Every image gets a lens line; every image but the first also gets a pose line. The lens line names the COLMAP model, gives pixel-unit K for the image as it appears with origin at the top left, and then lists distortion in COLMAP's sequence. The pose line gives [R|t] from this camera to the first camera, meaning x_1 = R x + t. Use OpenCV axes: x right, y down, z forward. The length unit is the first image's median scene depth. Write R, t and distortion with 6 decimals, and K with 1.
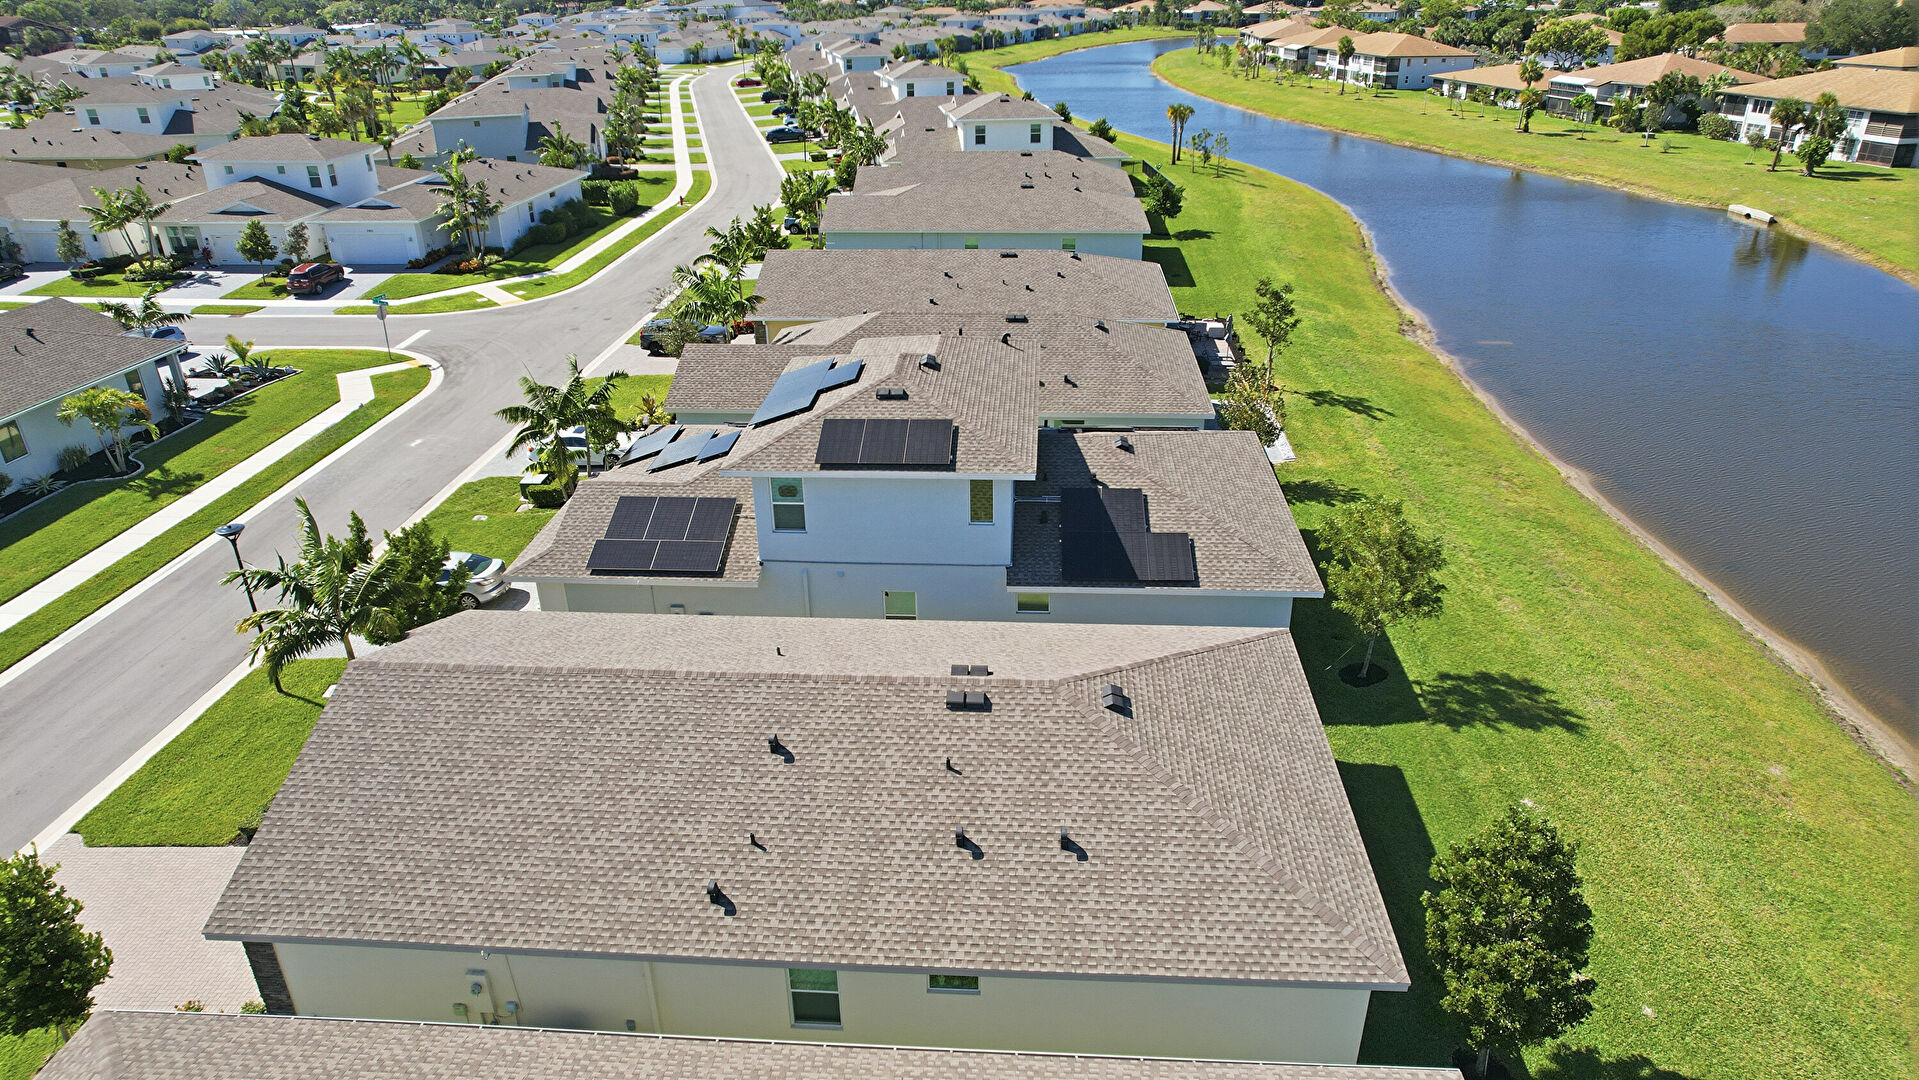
lens RADIAL K [[1224.8, 0, 968.8], [0, 1224.8, 540.4], [0, 0, 1]] dist [-0.076219, 0.073025]
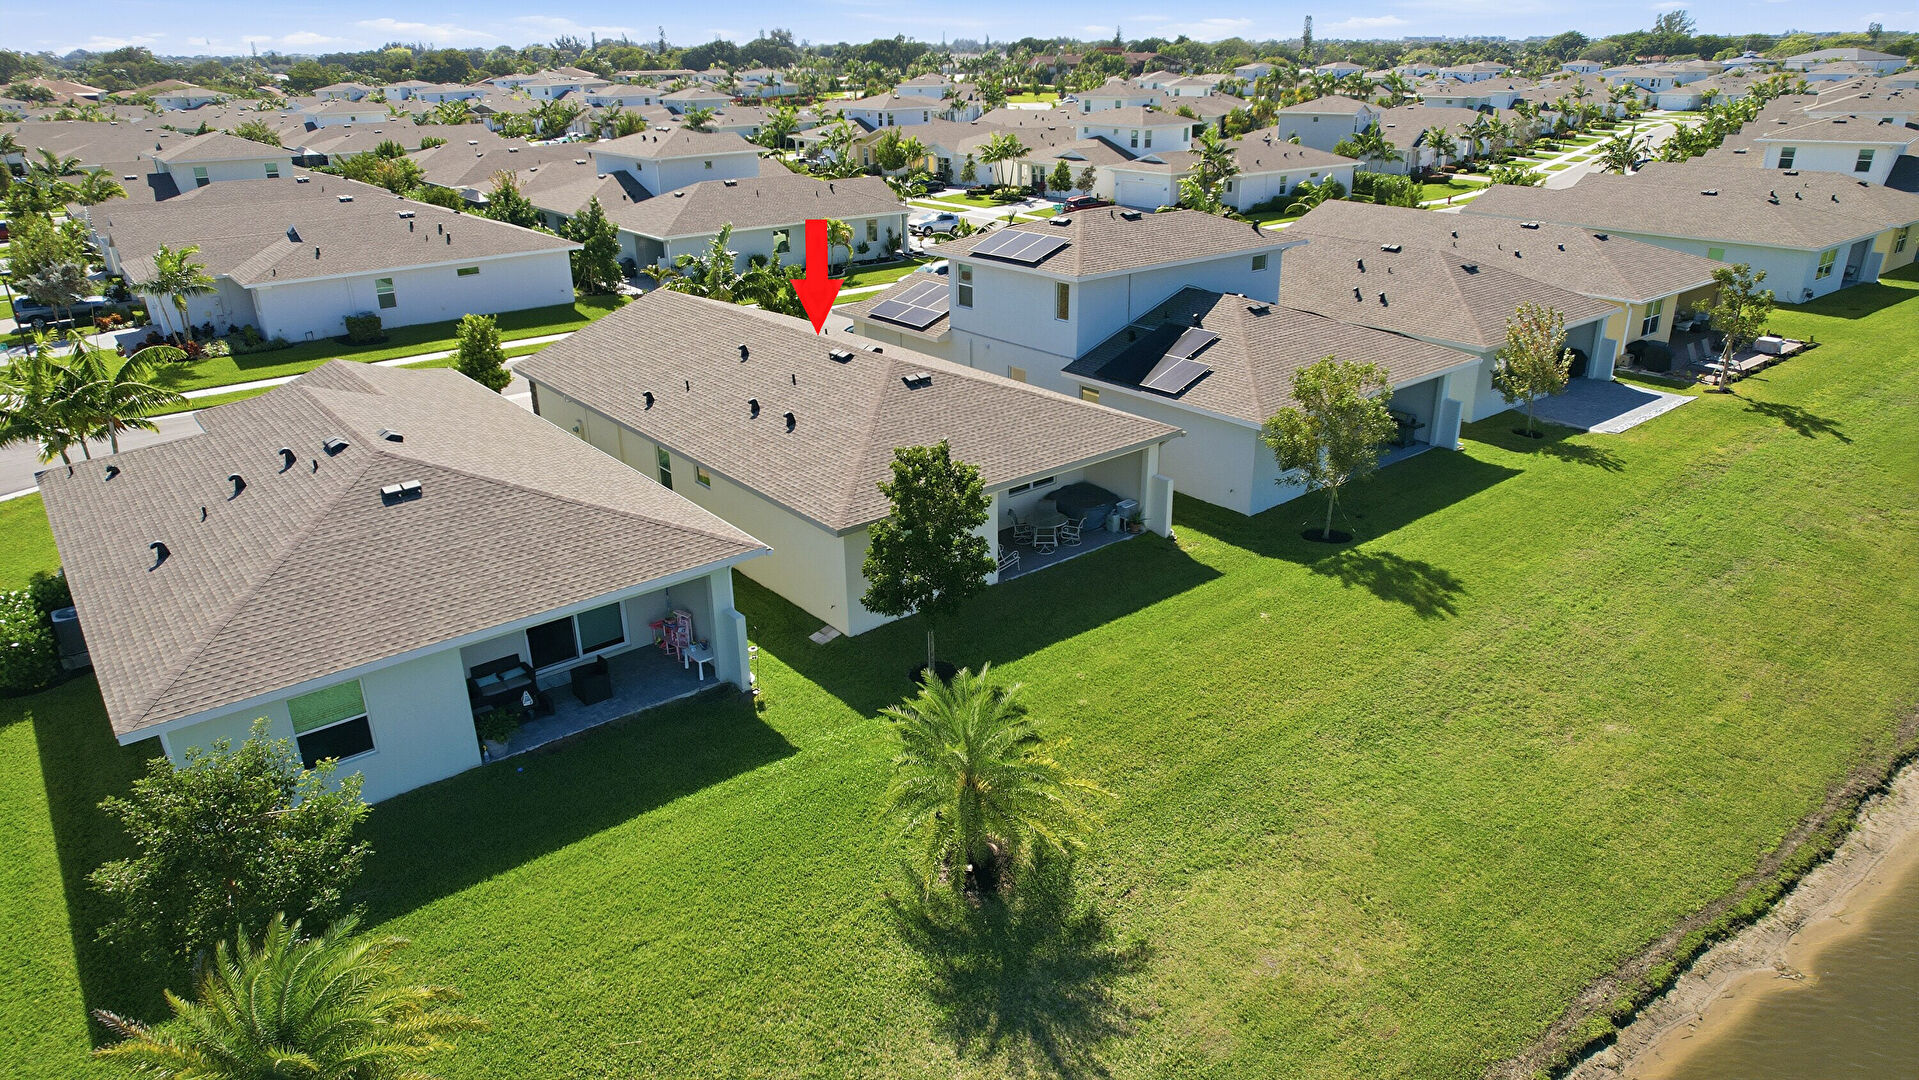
lens RADIAL K [[1224.8, 0, 968.8], [0, 1224.8, 540.4], [0, 0, 1]] dist [-0.076219, 0.073025]
pose [[0.683748, 0.278705, -0.674397, 0.313749], [-0.306477, 0.948407, 0.081217, 0.047258], [0.662238, 0.151155, 0.733888, 0.012088]]
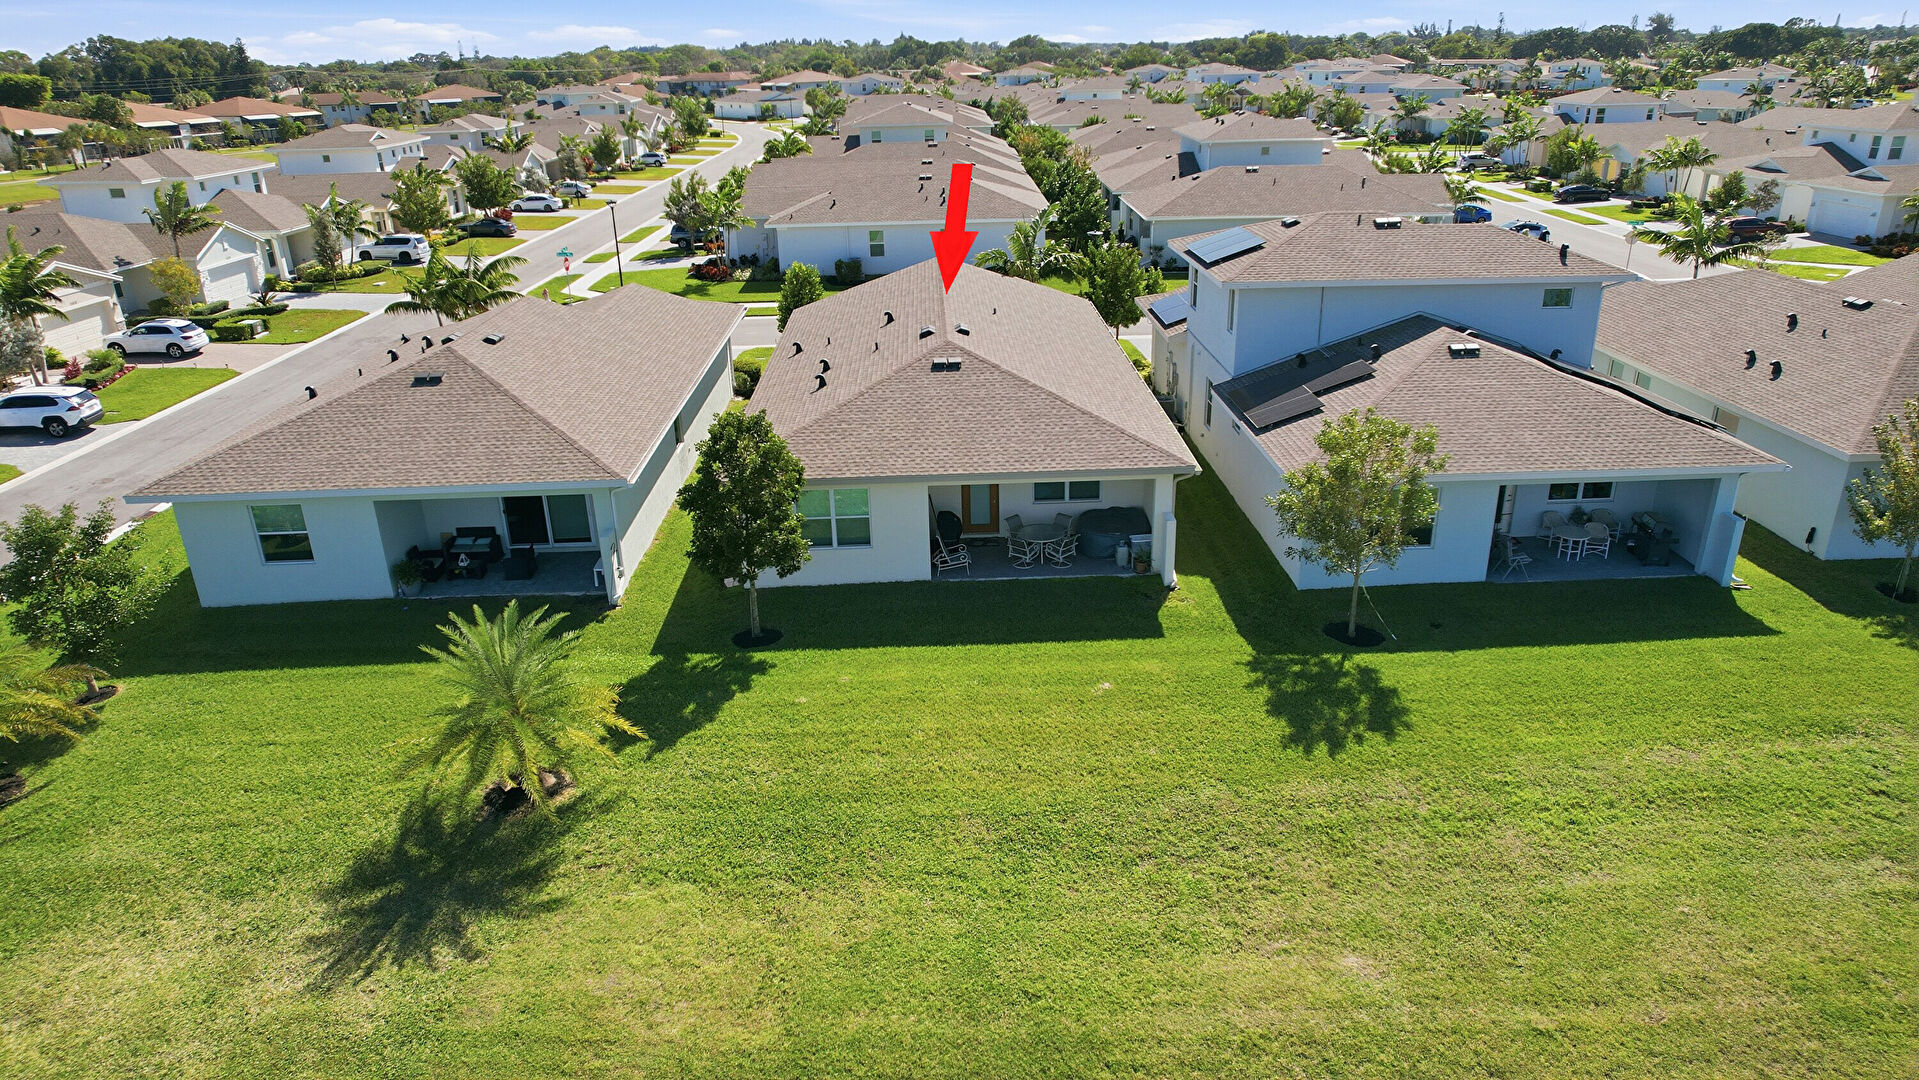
lens RADIAL K [[1224.8, 0, 968.8], [0, 1224.8, 540.4], [0, 0, 1]] dist [-0.076219, 0.073025]
pose [[0.099928, 0.382040, -0.918727, 0.395732], [-0.404543, 0.859186, 0.313279, -0.037470], [0.909043, 0.340359, 0.240409, 0.208463]]
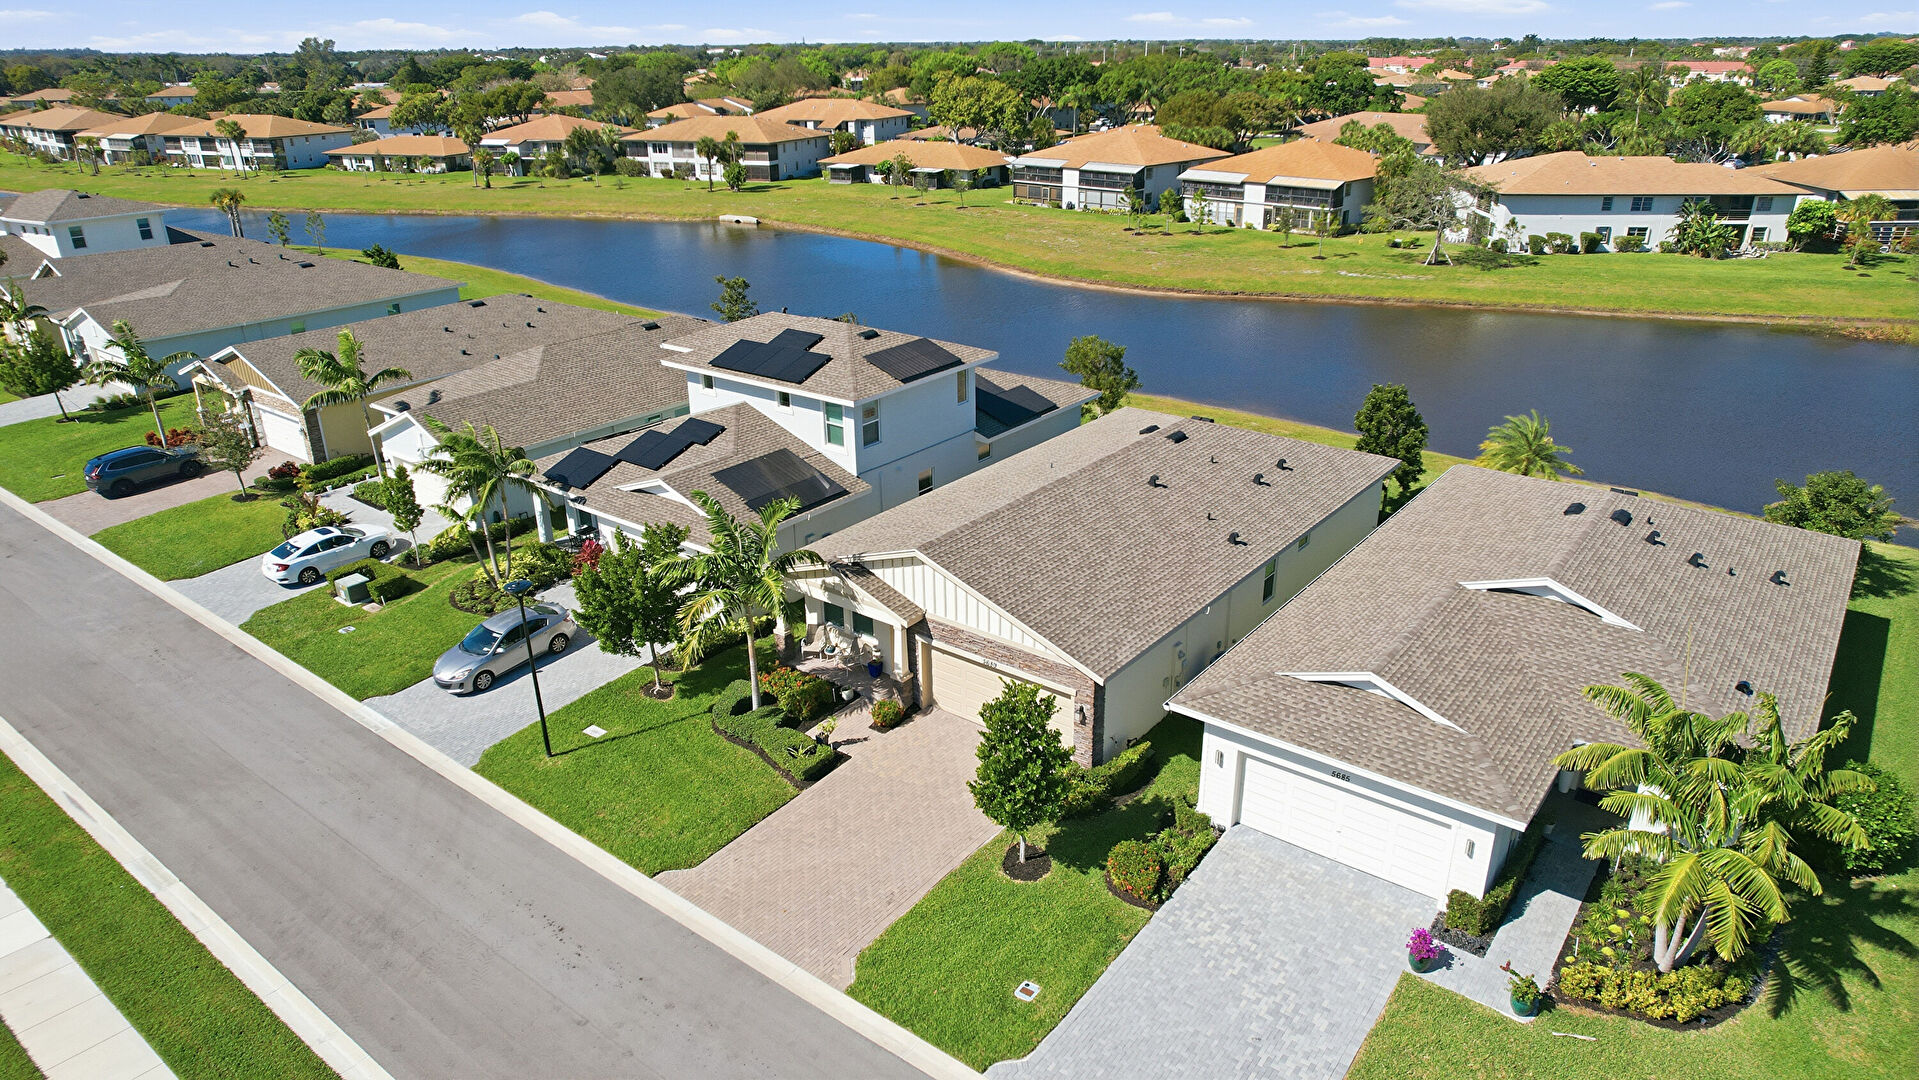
lens RADIAL K [[1224.8, 0, 968.8], [0, 1224.8, 540.4], [0, 0, 1]] dist [-0.076219, 0.073025]
pose [[0.563943, -0.310605, 0.765175, -0.378639], [0.356021, 0.927486, 0.114100, -0.008247], [-0.745129, 0.208073, 0.633631, 0.040722]]
